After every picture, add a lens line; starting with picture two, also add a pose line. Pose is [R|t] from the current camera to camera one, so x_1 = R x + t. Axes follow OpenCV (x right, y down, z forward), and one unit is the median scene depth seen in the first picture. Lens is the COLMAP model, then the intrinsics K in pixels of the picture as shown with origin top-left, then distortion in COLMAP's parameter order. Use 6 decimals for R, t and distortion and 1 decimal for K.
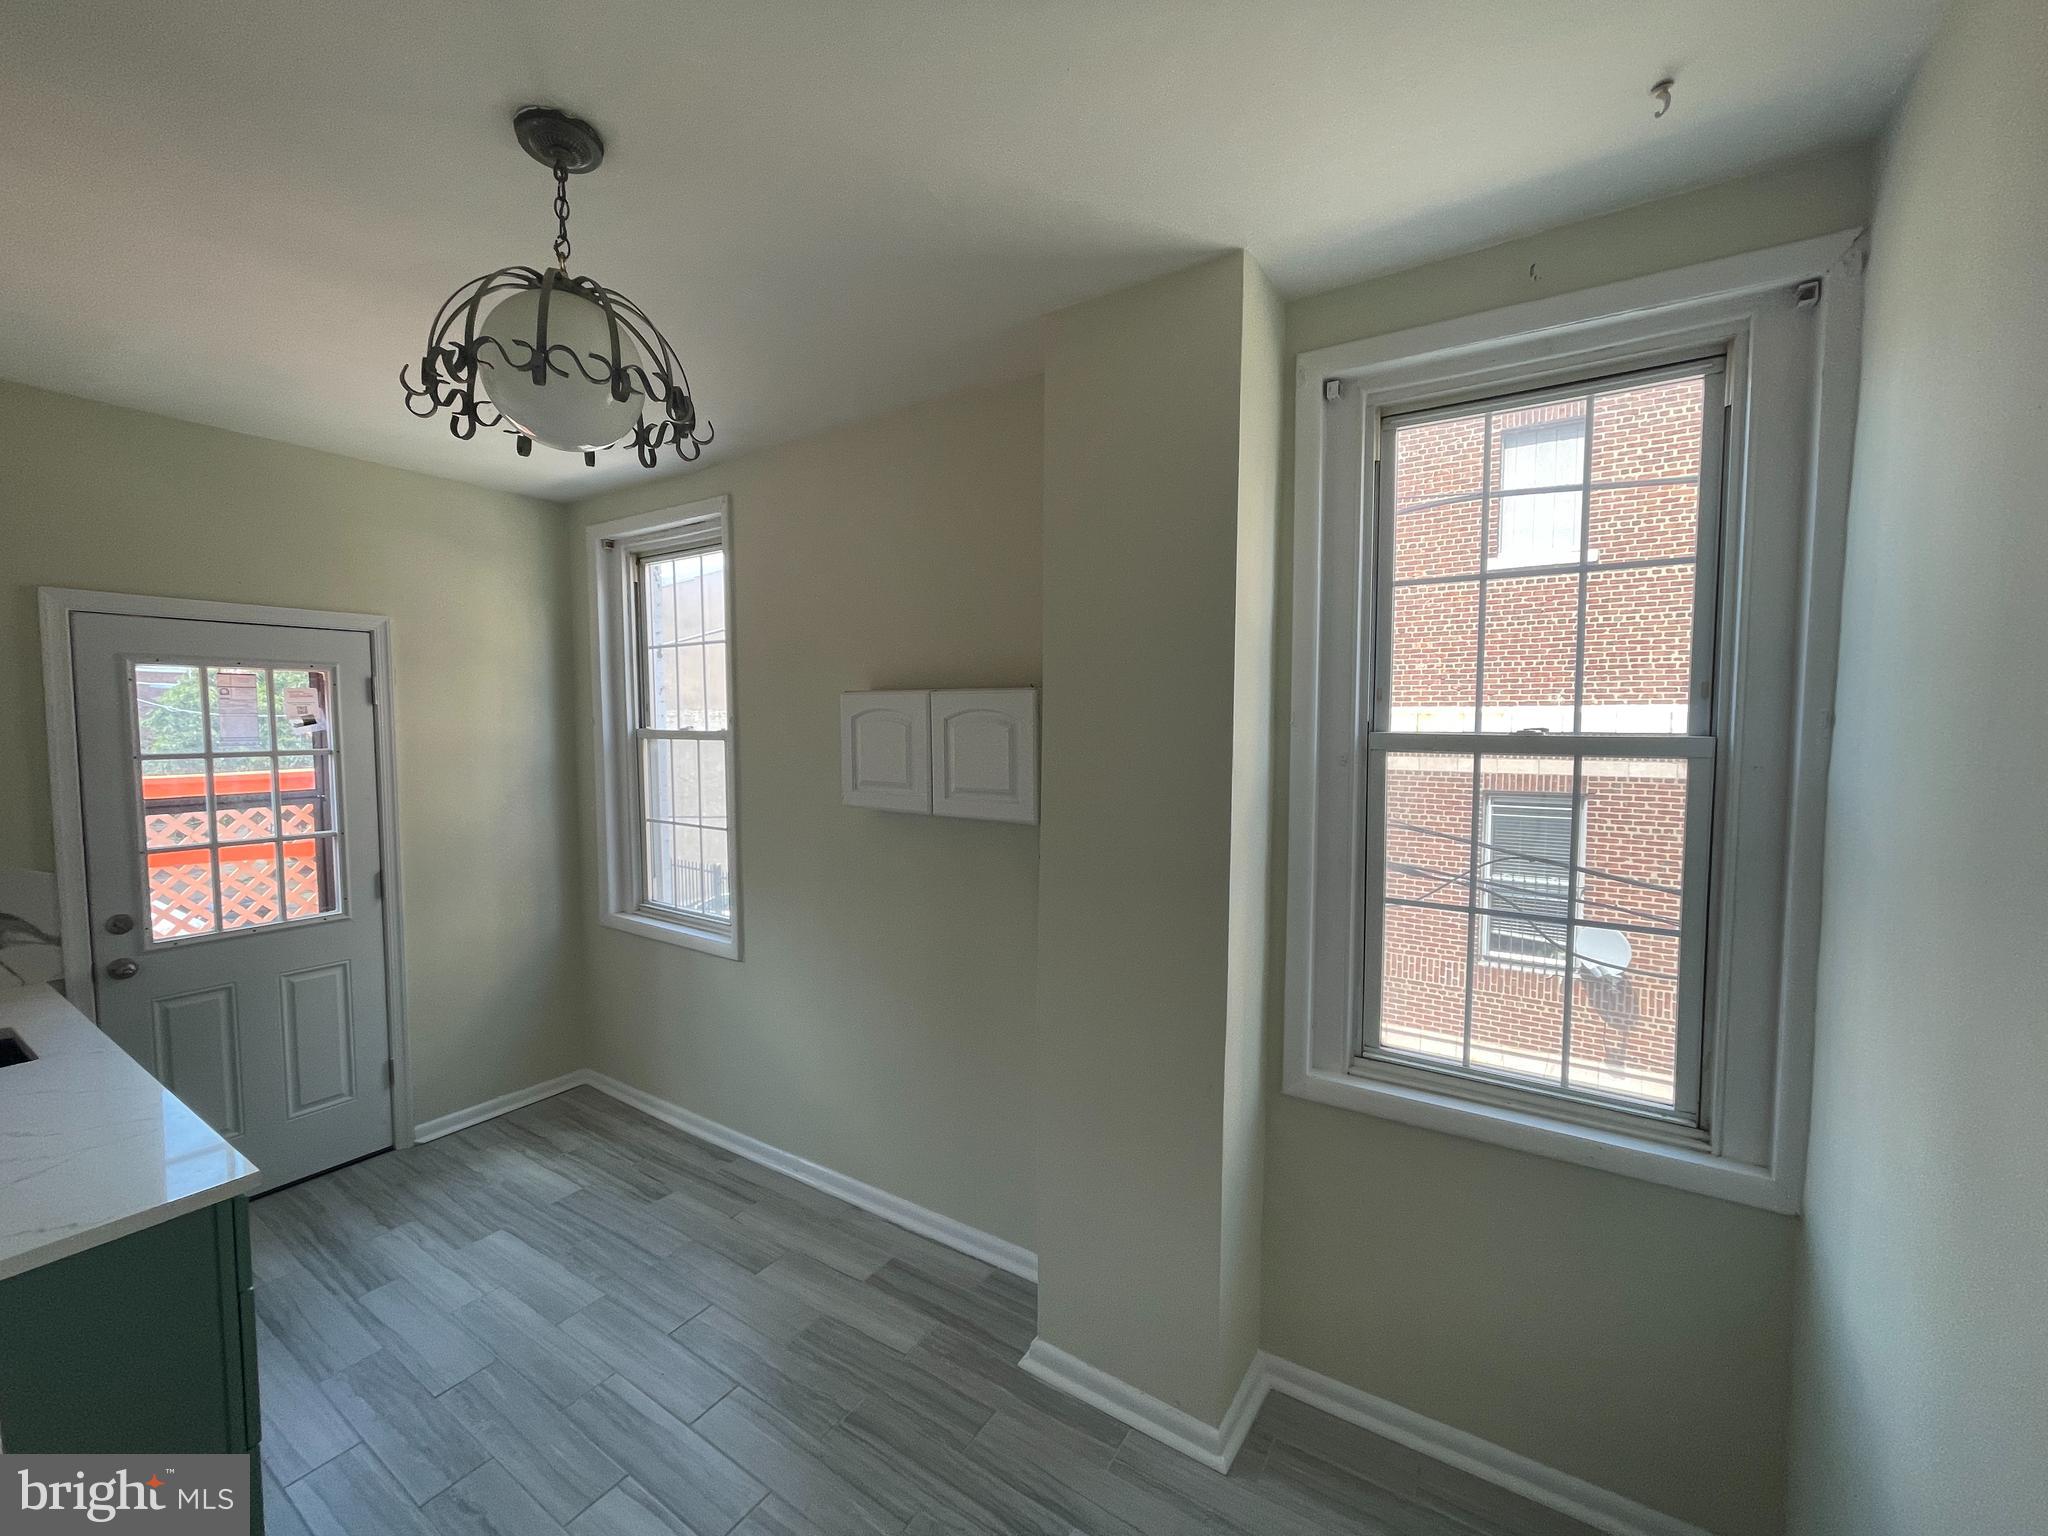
lens RADIAL K [[823.0, 0, 1024.6], [0, 823.0, 768.7], [0, 0, 1]] dist [-0.000189, -0.000175]
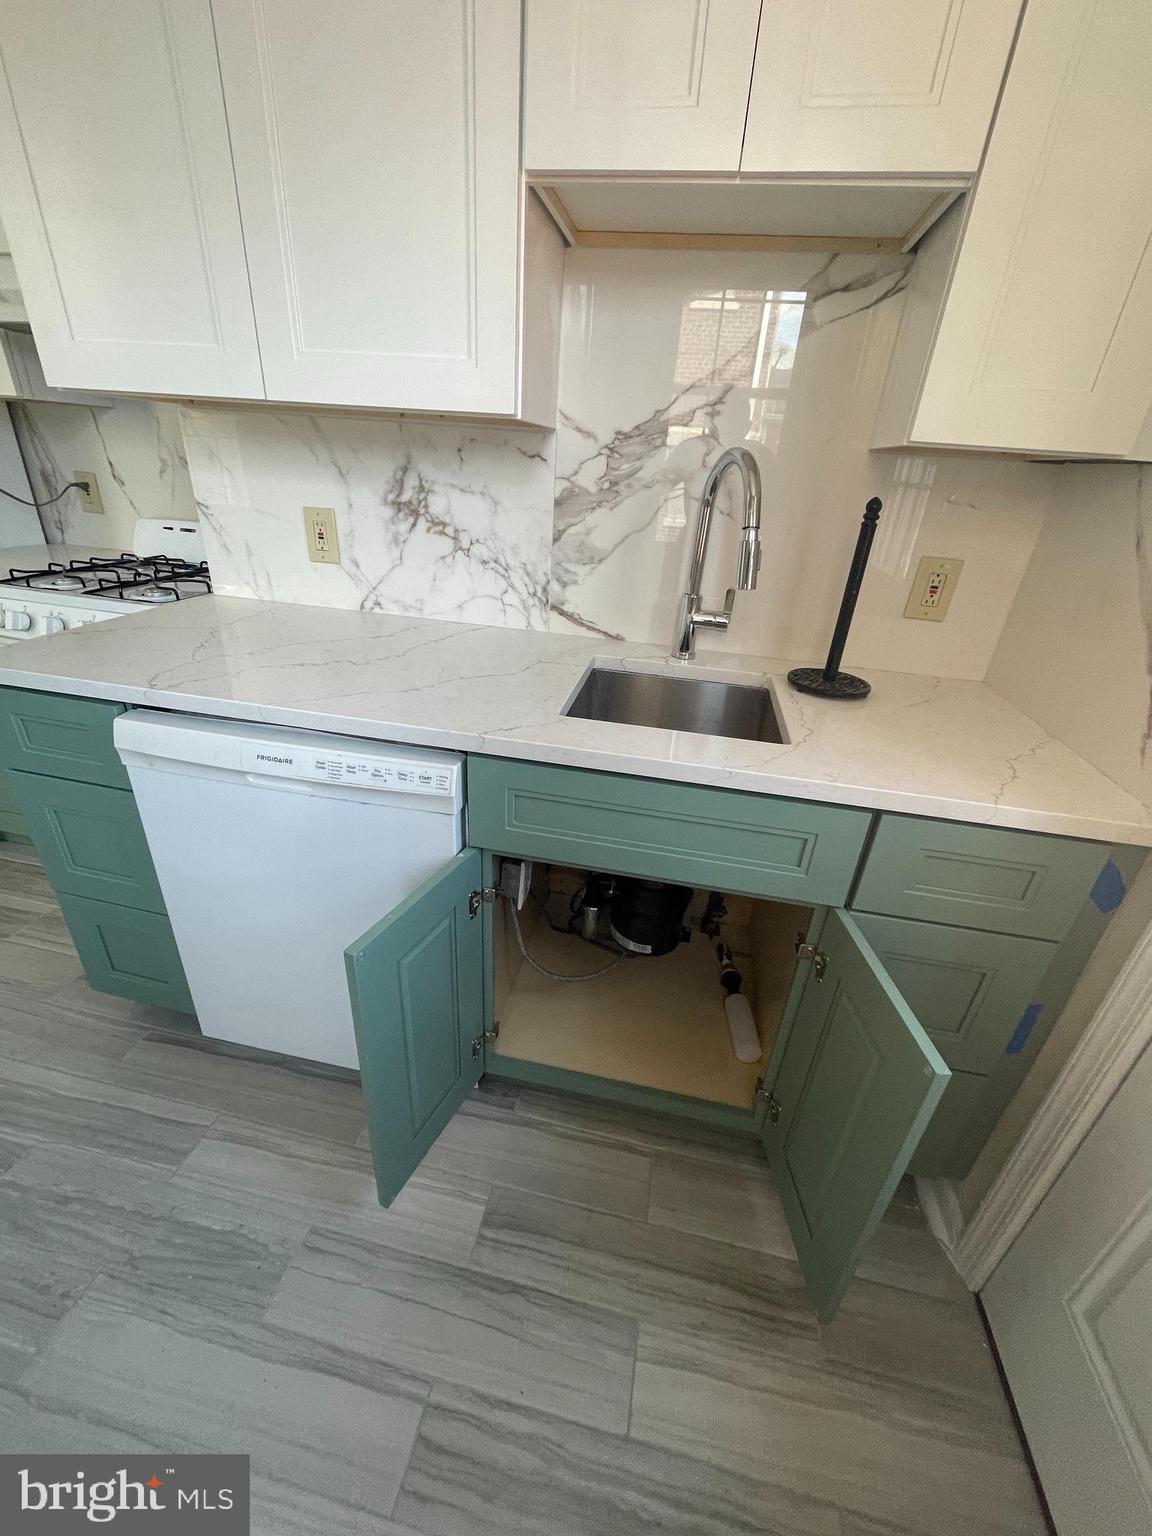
lens RADIAL K [[617.3, 0, 576.1], [0, 617.3, 770.8], [0, 0, 1]] dist [-0.000189, -0.000175]
pose [[-0.928697, 0.111662, -0.353629, -0.763957], [-0.084730, 0.864474, 0.495485, 0.097788], [0.361030, 0.490118, -0.793373, 1.082196]]
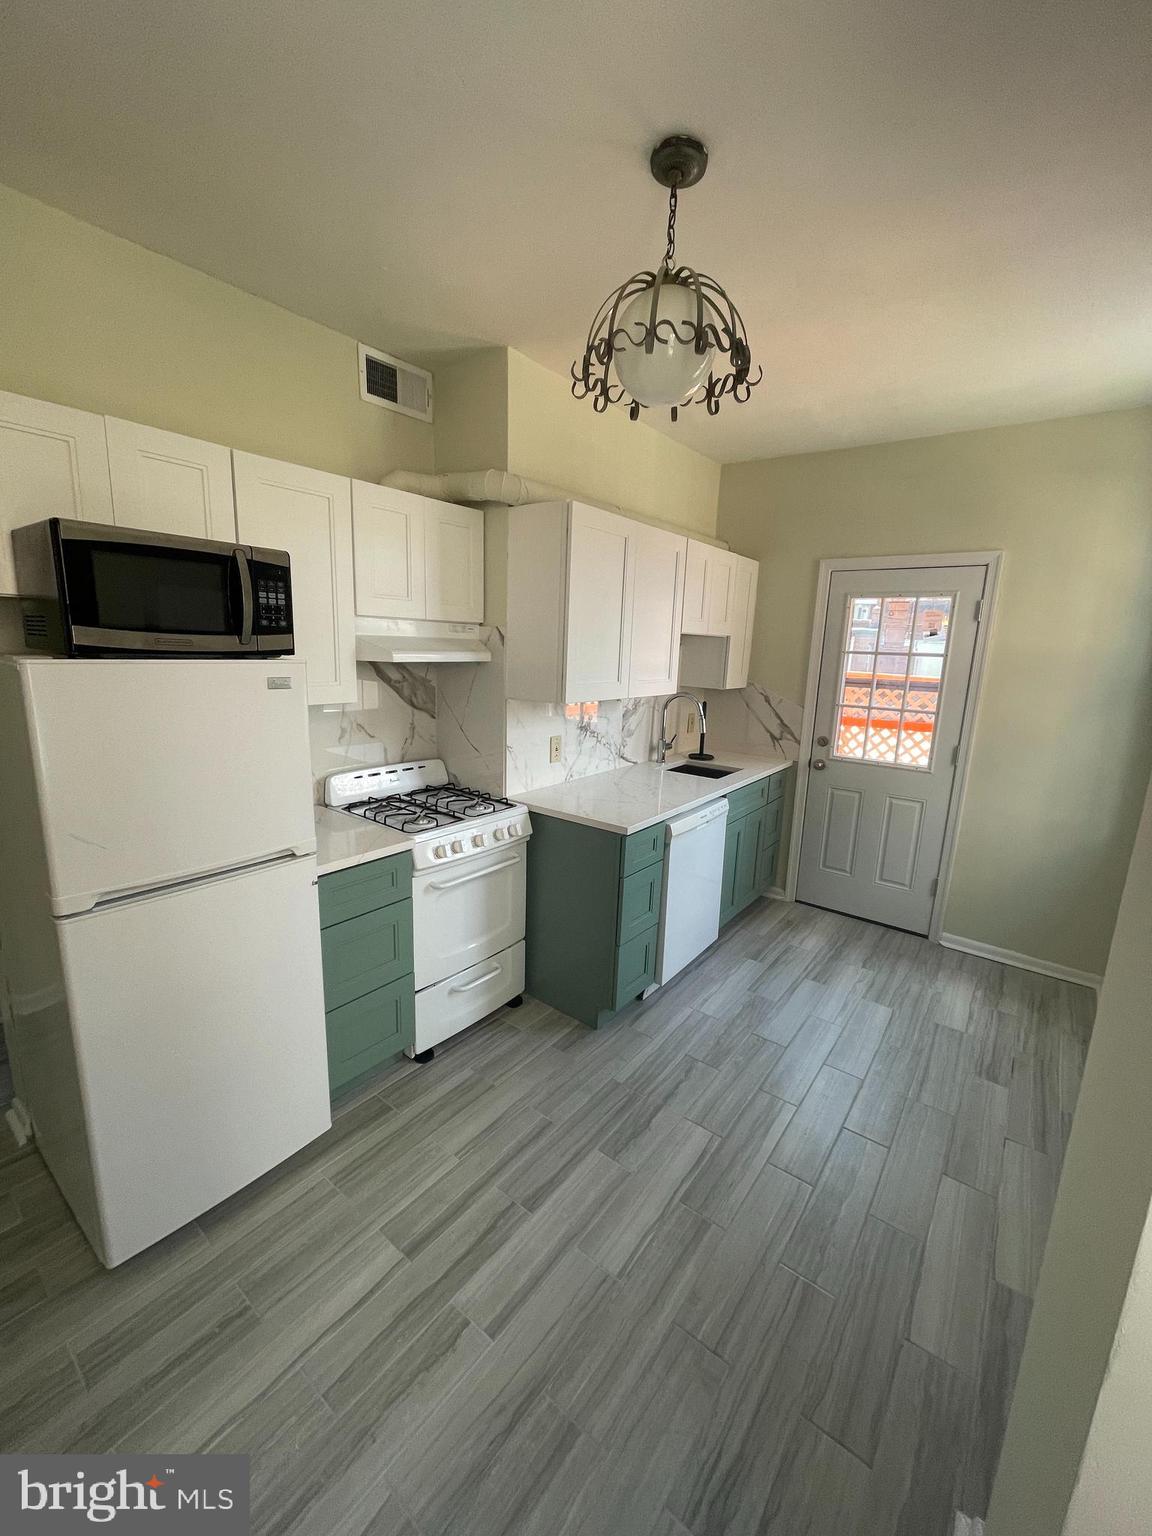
lens RADIAL K [[617.3, 0, 573.8], [0, 617.3, 770.3], [0, 0, 1]] dist [-0.000189, -0.000175]
pose [[-0.079530, 0.201446, -0.976266, 0.347751], [-0.093209, 0.973574, 0.208483, 0.011800], [0.992465, 0.107577, -0.058652, 0.529810]]
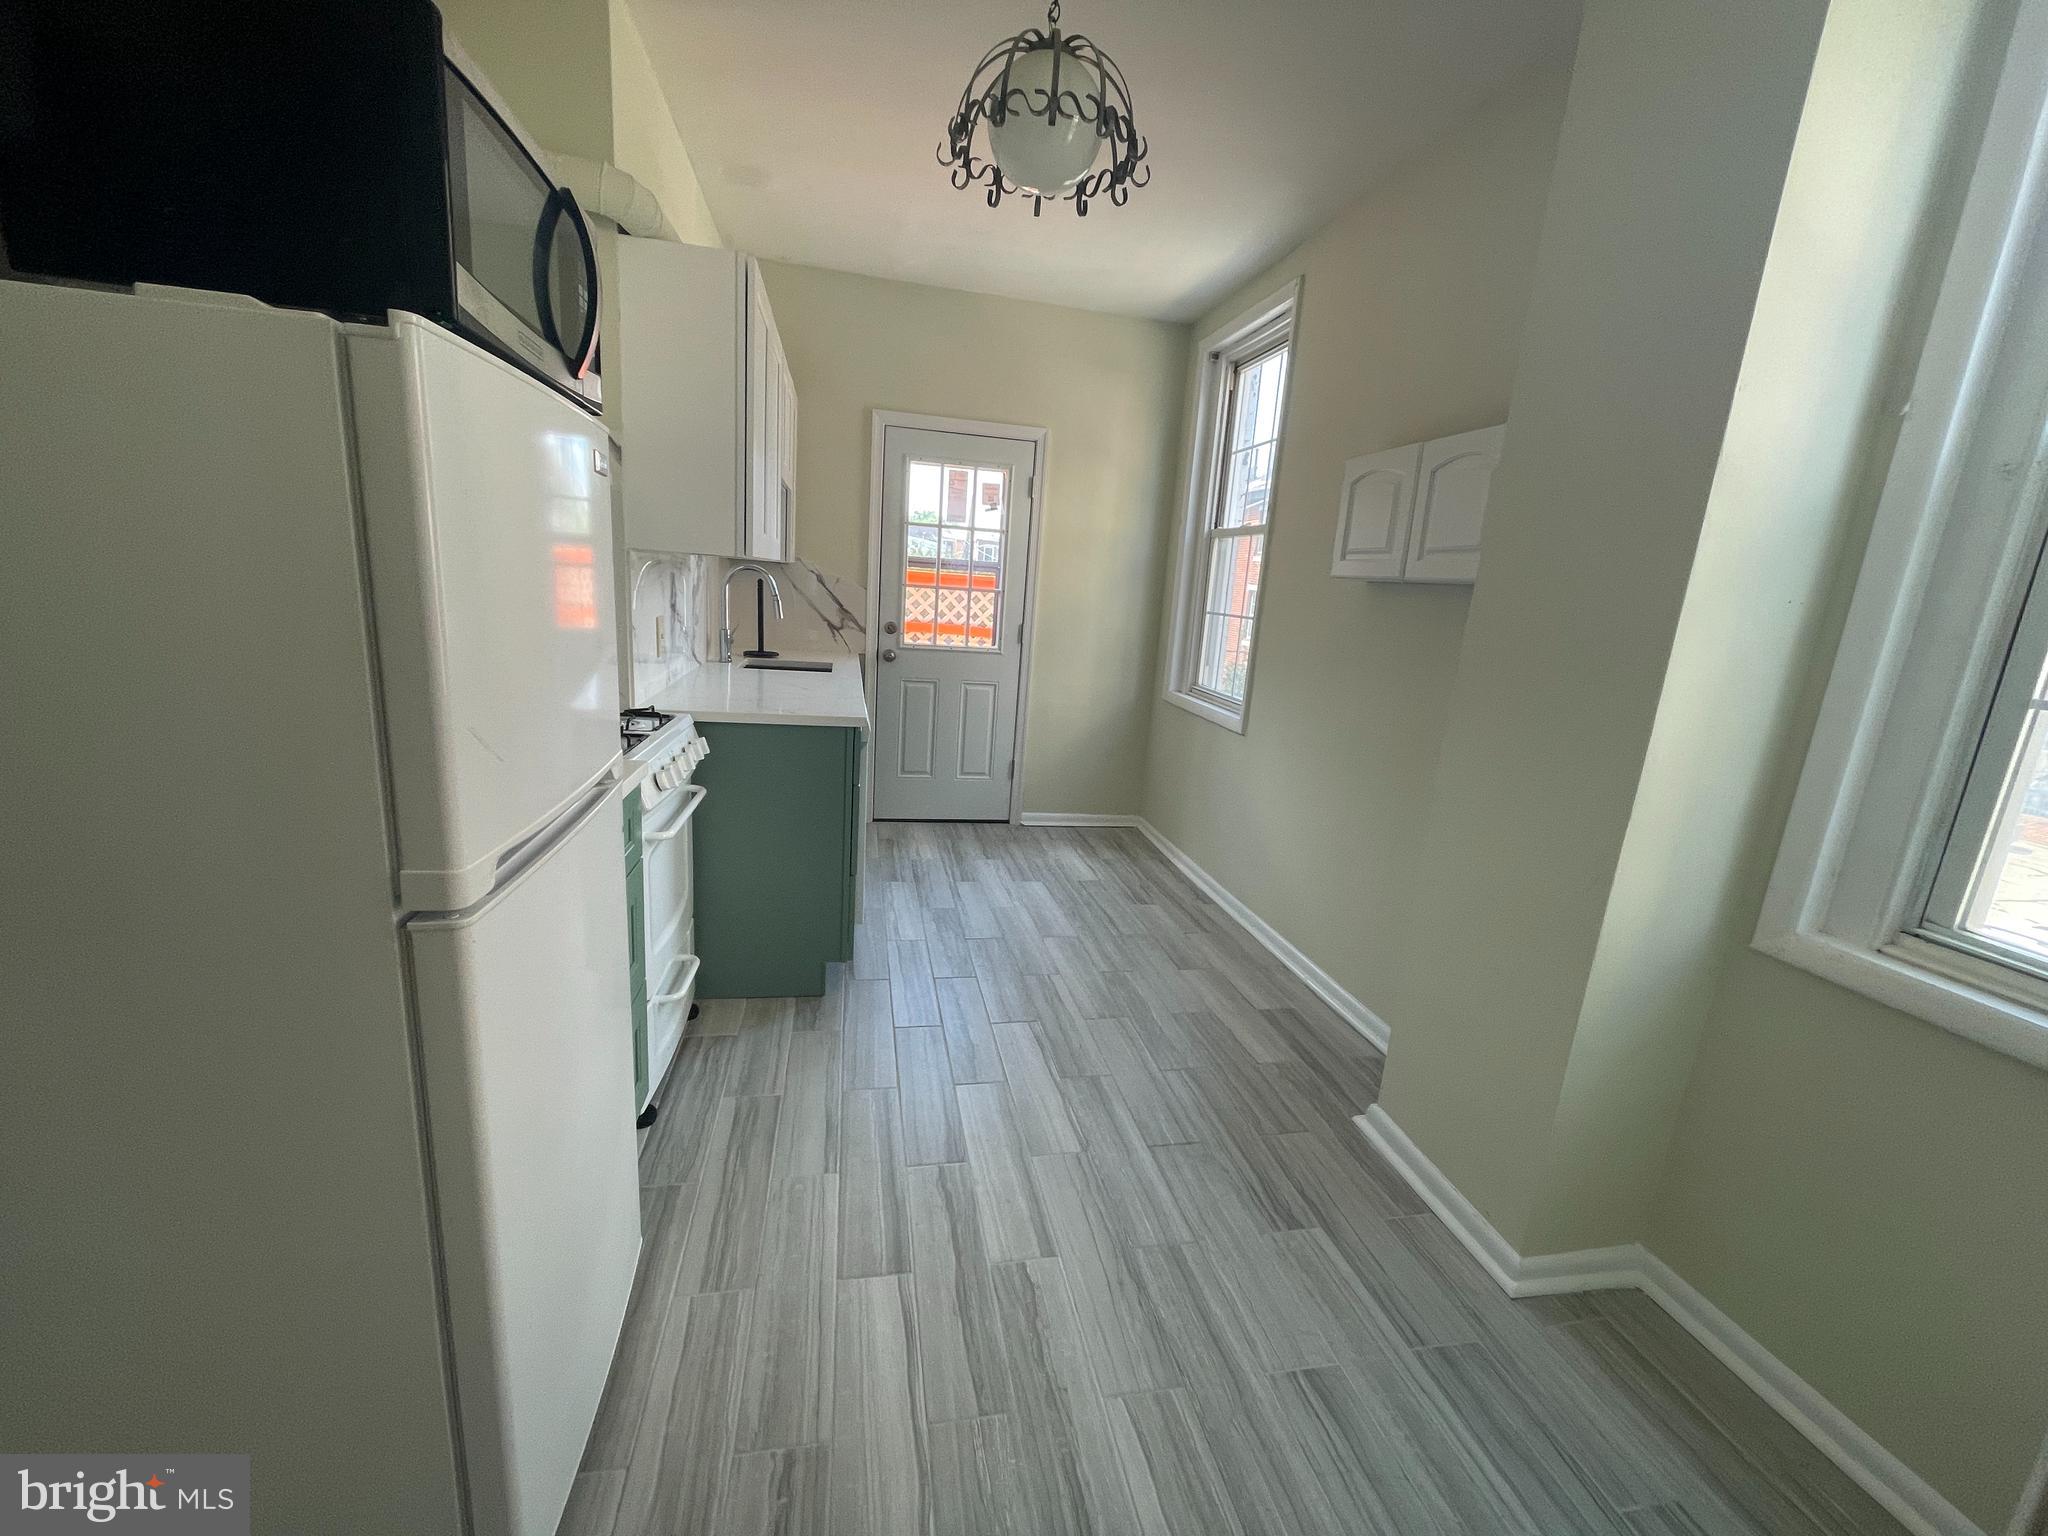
lens RADIAL K [[823.0, 0, 1026.4], [0, 823.0, 767.8], [0, 0, 1]] dist [-0.000189, -0.000175]
pose [[0.701389, 0.204323, -0.682865, 0.263672], [-0.112419, 0.977753, 0.177090, 0.143152], [0.703857, -0.047442, 0.708756, 0.019850]]
